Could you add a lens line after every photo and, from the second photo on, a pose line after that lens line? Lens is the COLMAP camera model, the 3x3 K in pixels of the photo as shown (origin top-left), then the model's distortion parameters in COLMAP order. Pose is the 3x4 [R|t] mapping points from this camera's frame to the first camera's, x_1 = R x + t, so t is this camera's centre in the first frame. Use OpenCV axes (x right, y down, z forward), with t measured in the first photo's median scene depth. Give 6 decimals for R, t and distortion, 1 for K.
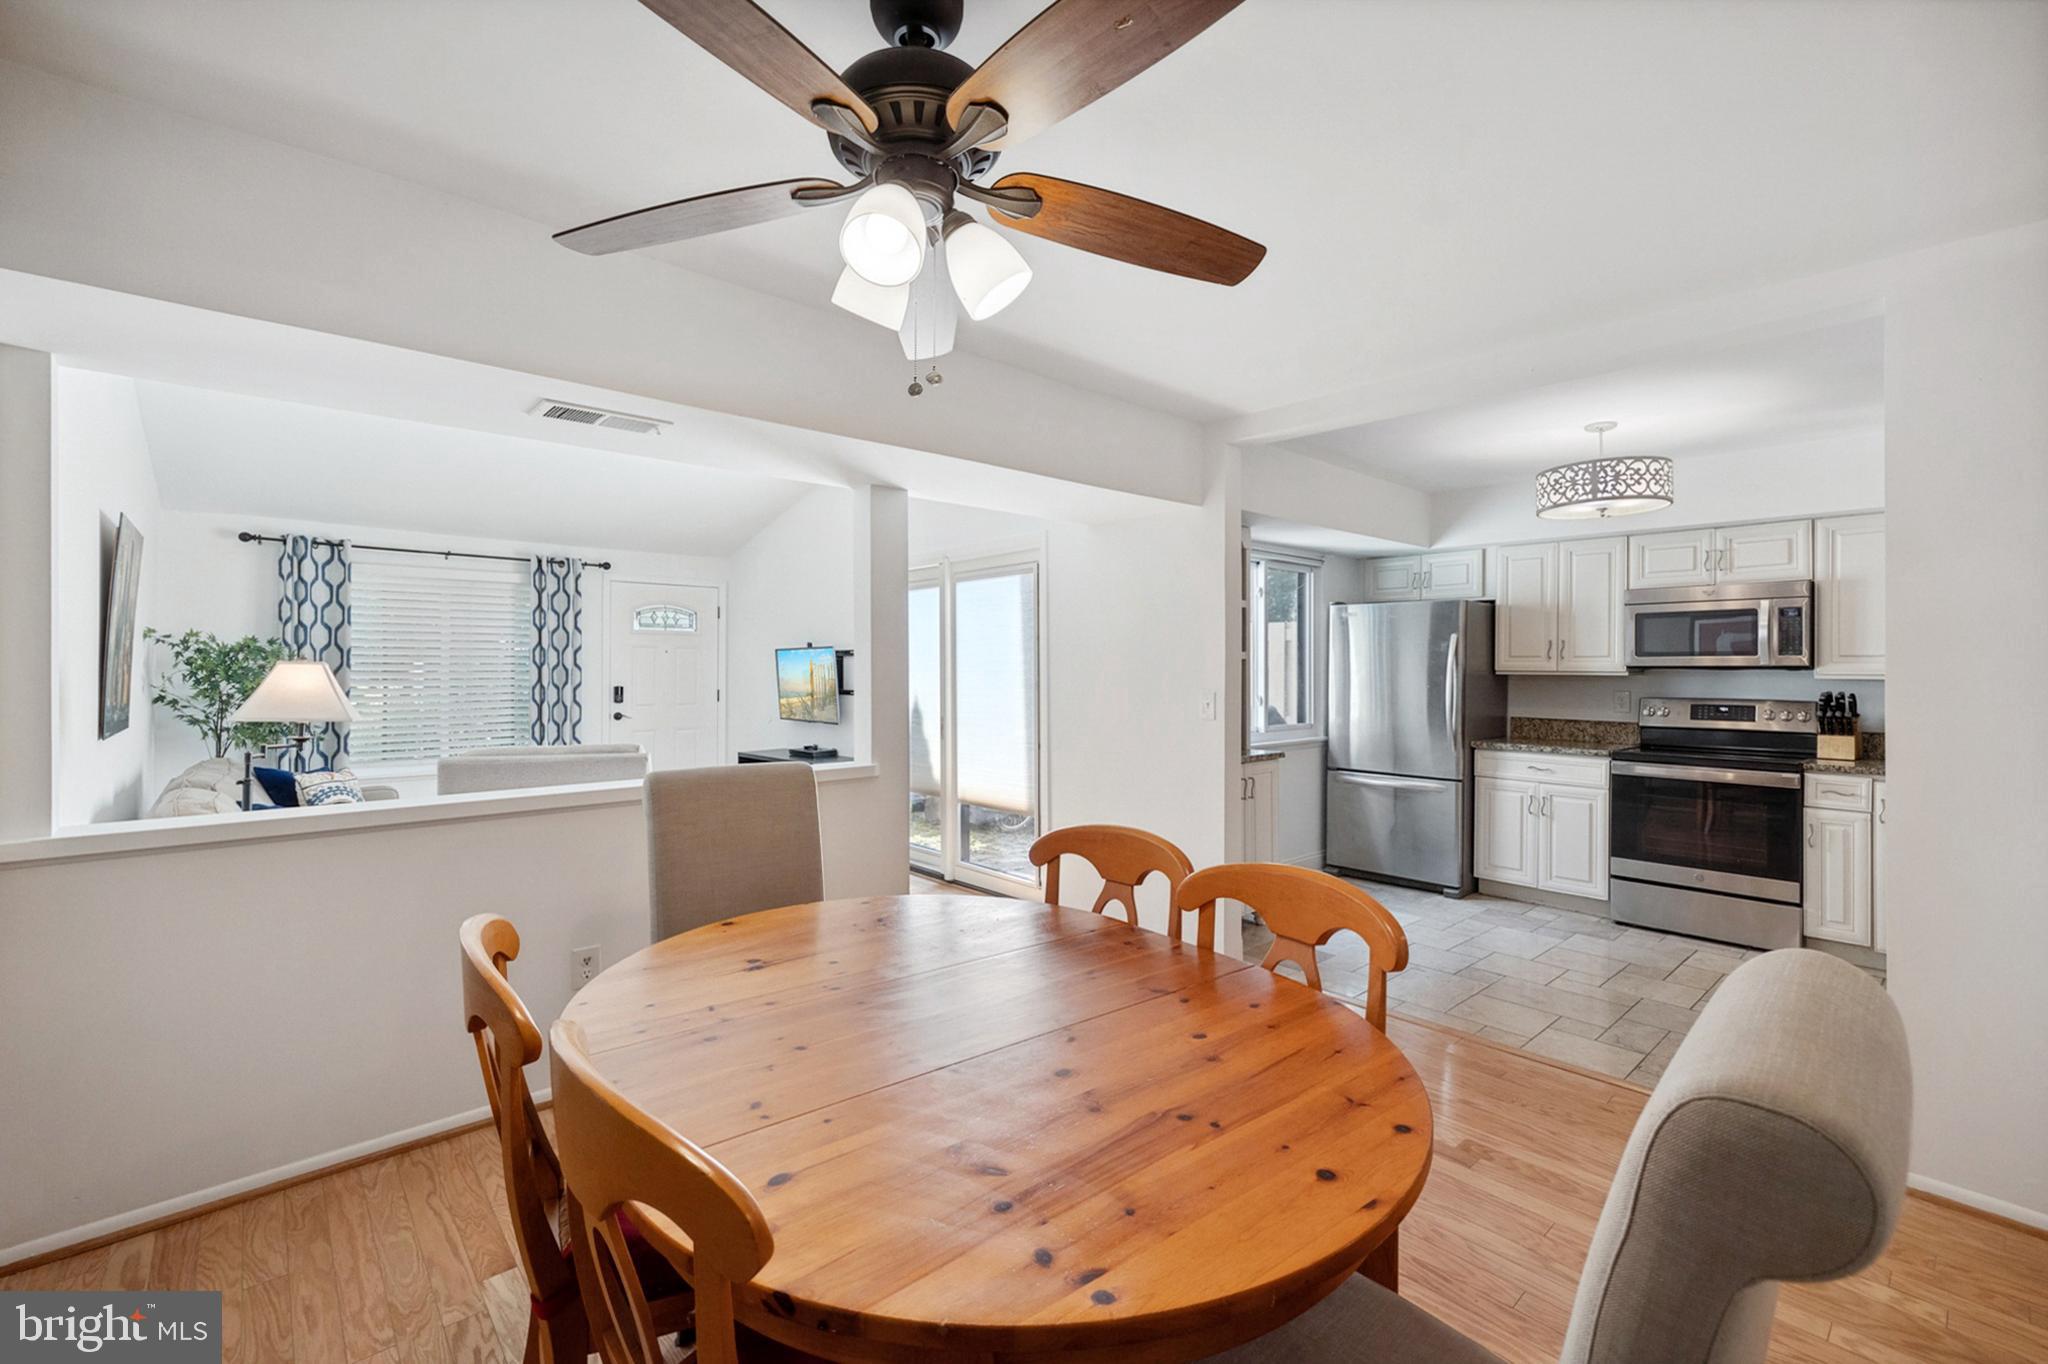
lens RADIAL K [[890.9, 0, 1018.0], [0, 890.9, 665.3], [0, 0, 1]] dist [0.002160, 0.002198]
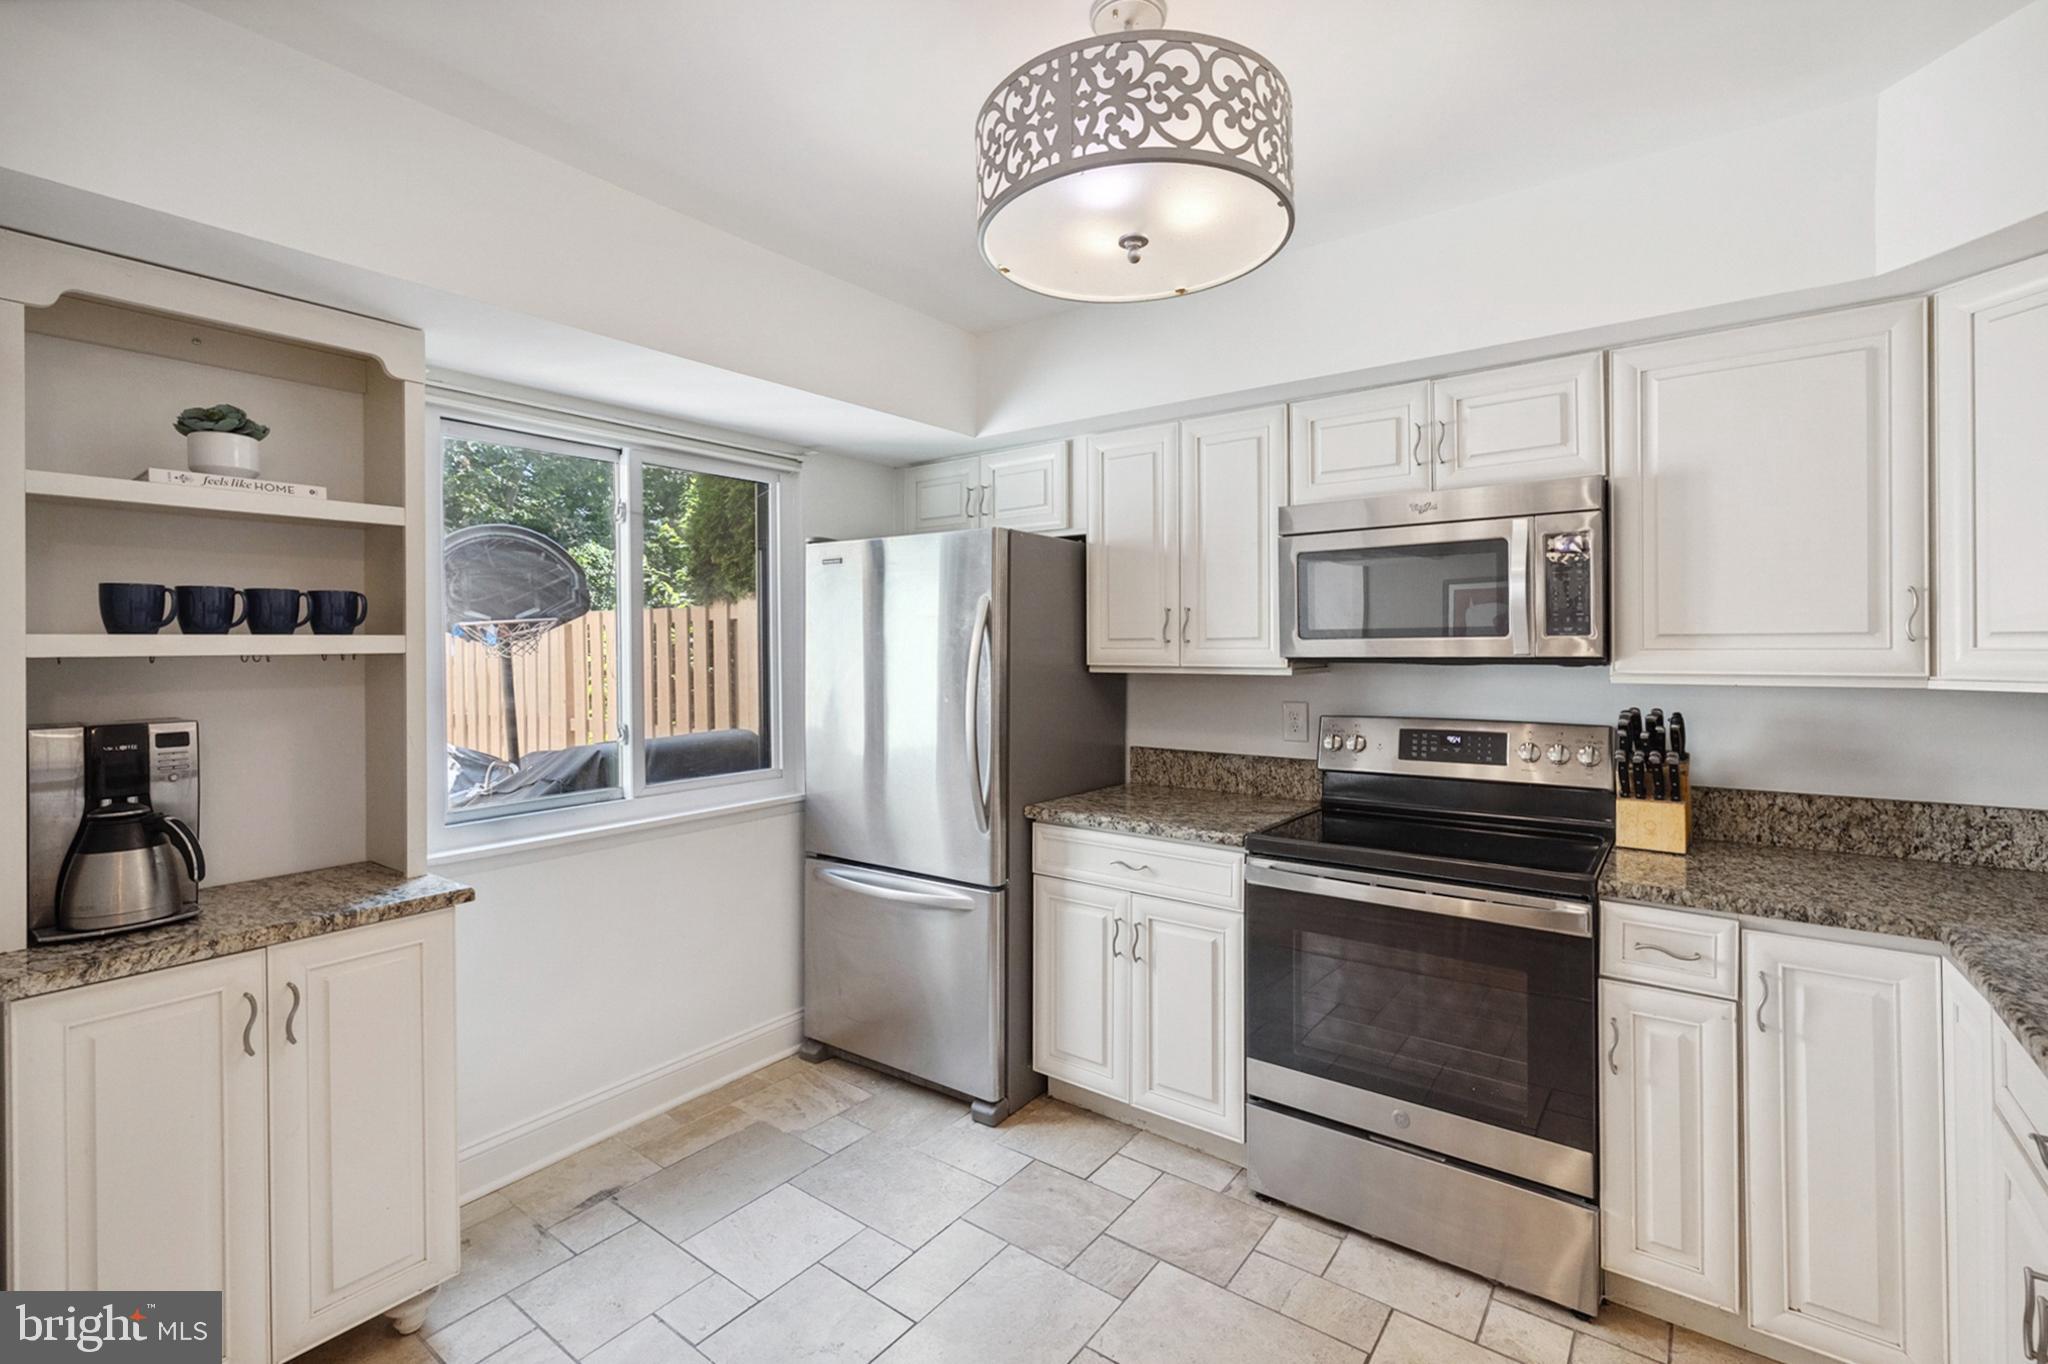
lens RADIAL K [[890.9, 0, 1036.9], [0, 890.9, 651.4], [0, 0, 1]] dist [0.002160, 0.002198]
pose [[0.980053, -0.012606, 0.198337, 0.383920], [0.011121, 0.999901, 0.008599, -0.007591], [-0.198426, -0.006222, 0.980096, 0.459386]]
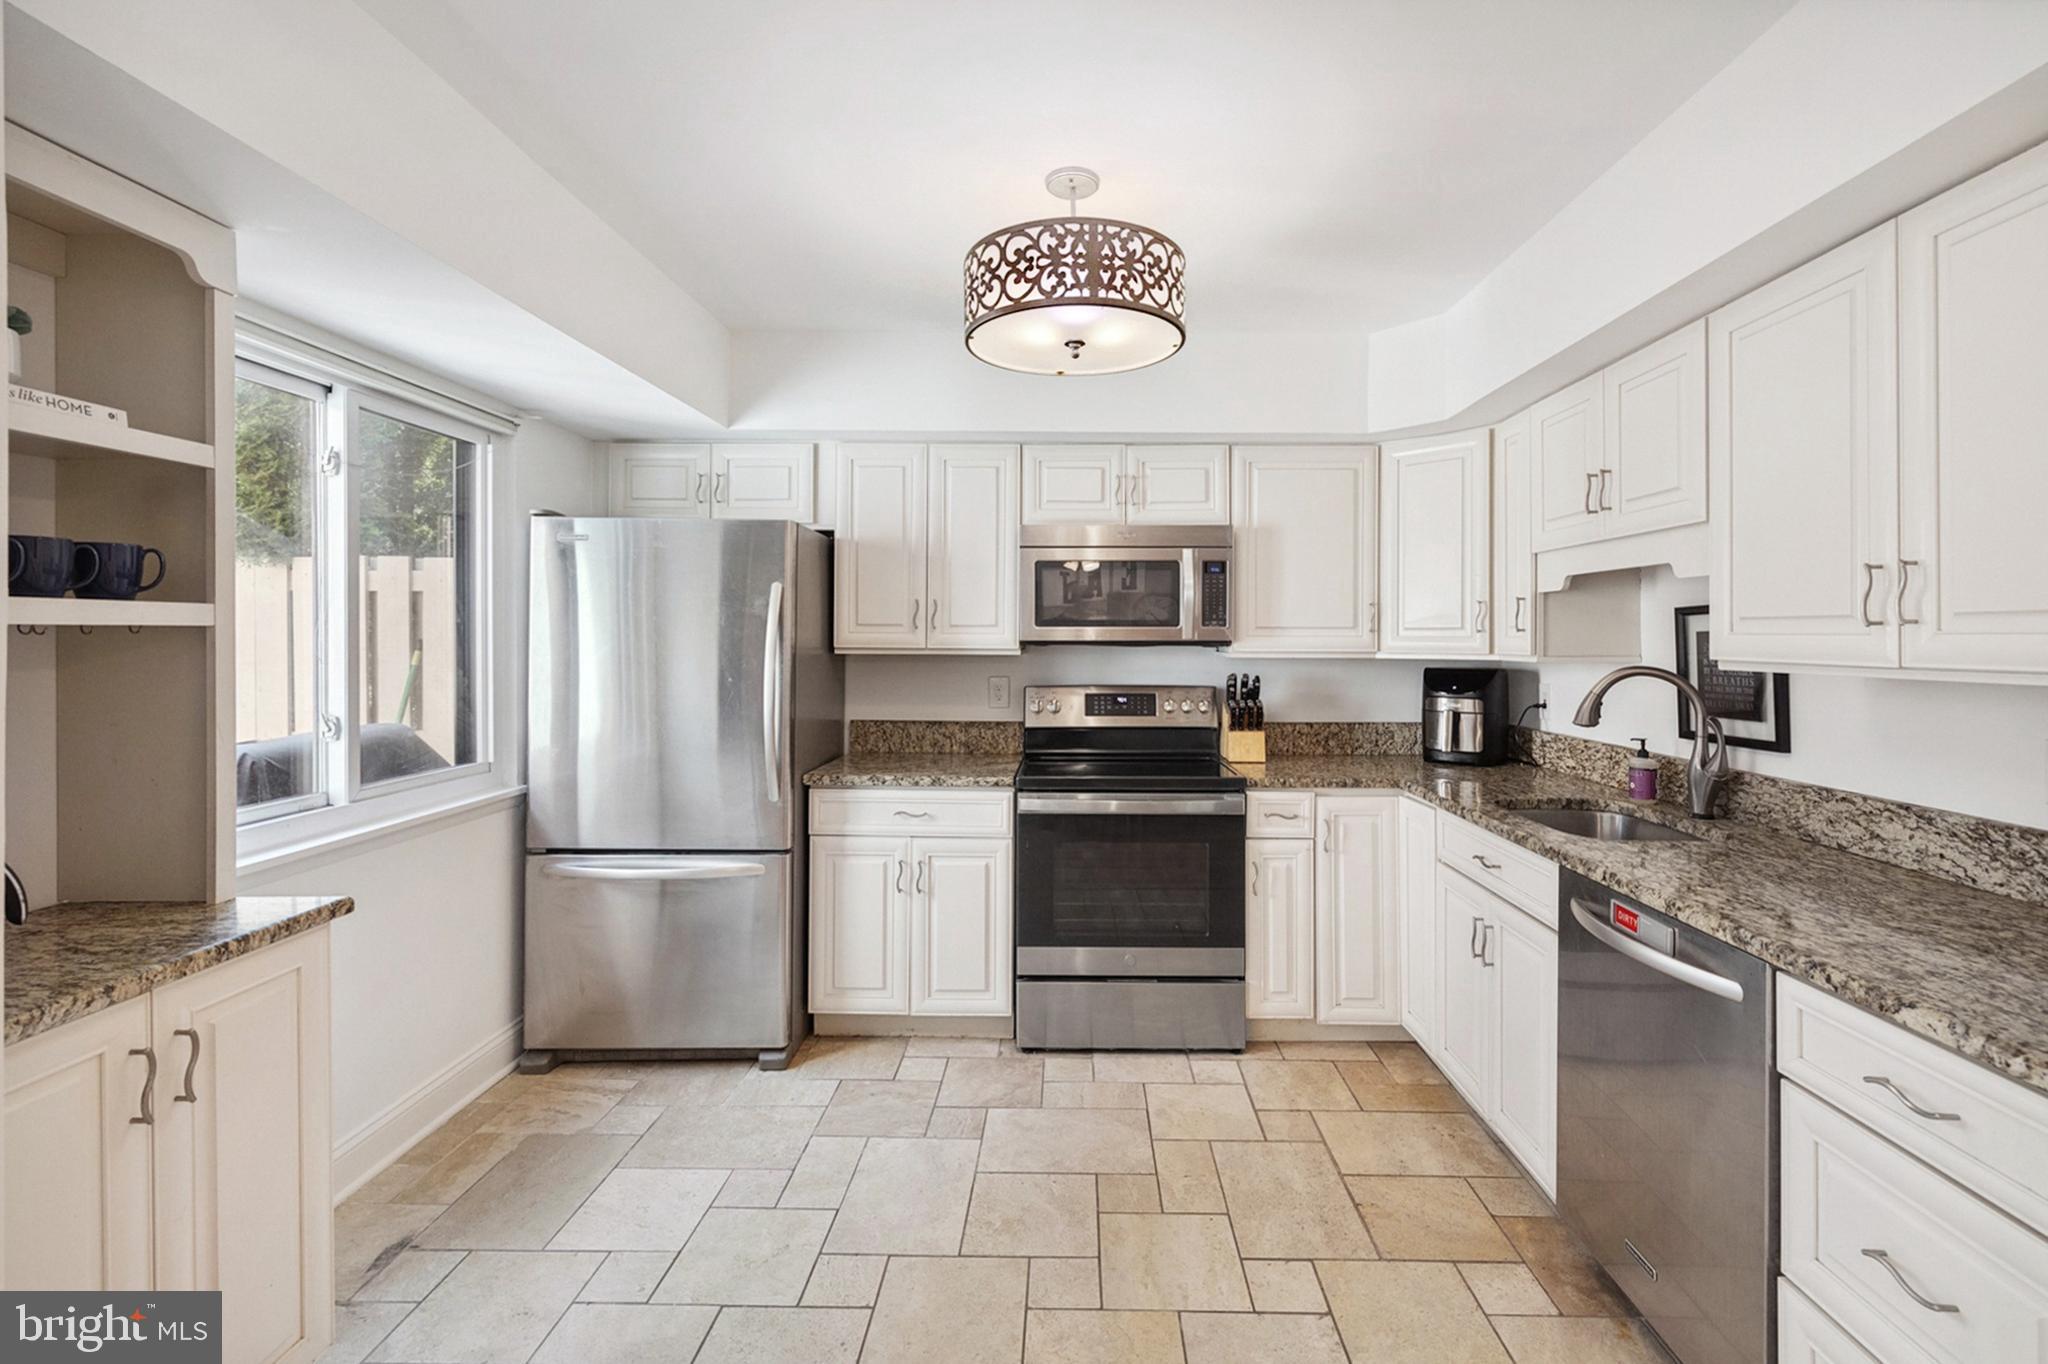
lens RADIAL K [[890.9, 0, 1045.8], [0, 890.9, 642.9], [0, 0, 1]] dist [0.002160, 0.002198]
pose [[0.685030, -0.008308, 0.728468, 0.187633], [-0.002284, 0.999906, 0.013552, -0.005769], [-0.728512, -0.010947, 0.684946, 0.464842]]
